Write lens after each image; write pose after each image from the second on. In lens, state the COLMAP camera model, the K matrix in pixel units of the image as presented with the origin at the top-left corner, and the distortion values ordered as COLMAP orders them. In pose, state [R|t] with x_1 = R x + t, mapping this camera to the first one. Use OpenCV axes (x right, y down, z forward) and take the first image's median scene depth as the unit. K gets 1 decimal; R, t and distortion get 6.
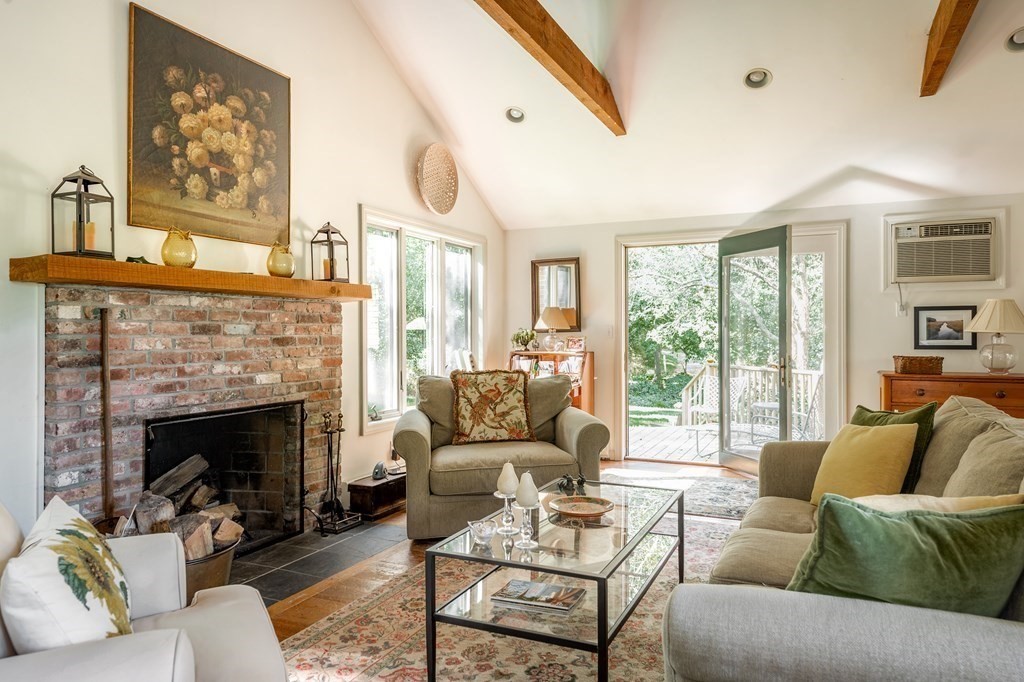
lens RADIAL K [[691.6, 0, 506.8], [0, 691.6, 338.4], [0, 0, 1]] dist [0.014247, -0.007133]
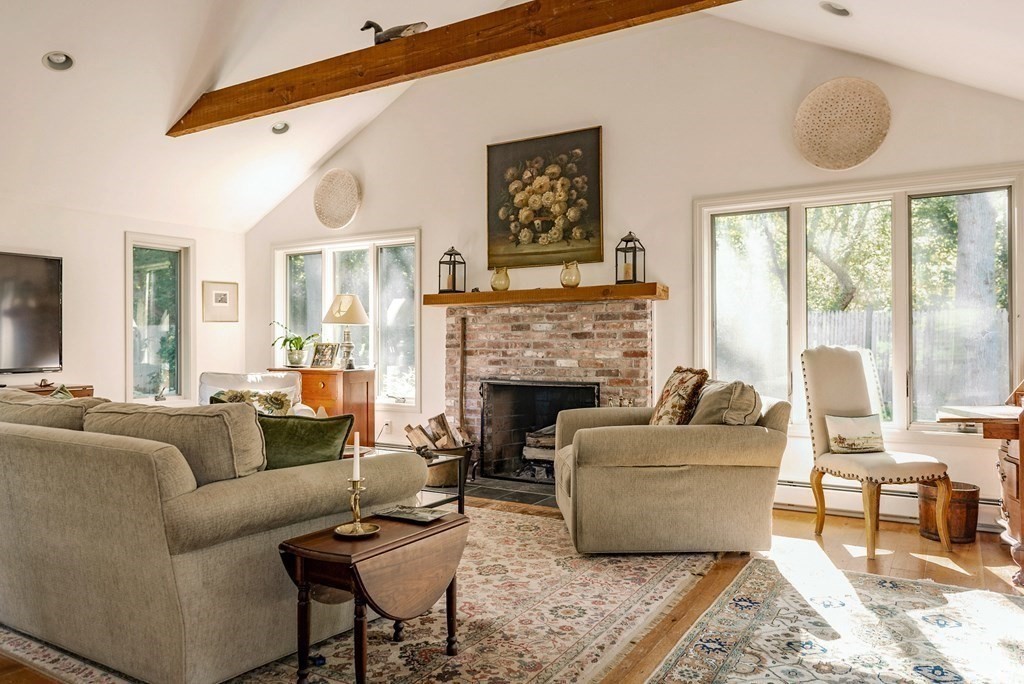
lens RADIAL K [[691.6, 0, 506.8], [0, 691.6, 339.4], [0, 0, 1]] dist [0.014247, -0.007133]
pose [[-0.102137, -0.000872, -0.994770, 1.071420], [-0.004220, 0.999991, -0.000443, 0.013930], [0.994761, 0.004153, -0.102140, 1.081958]]
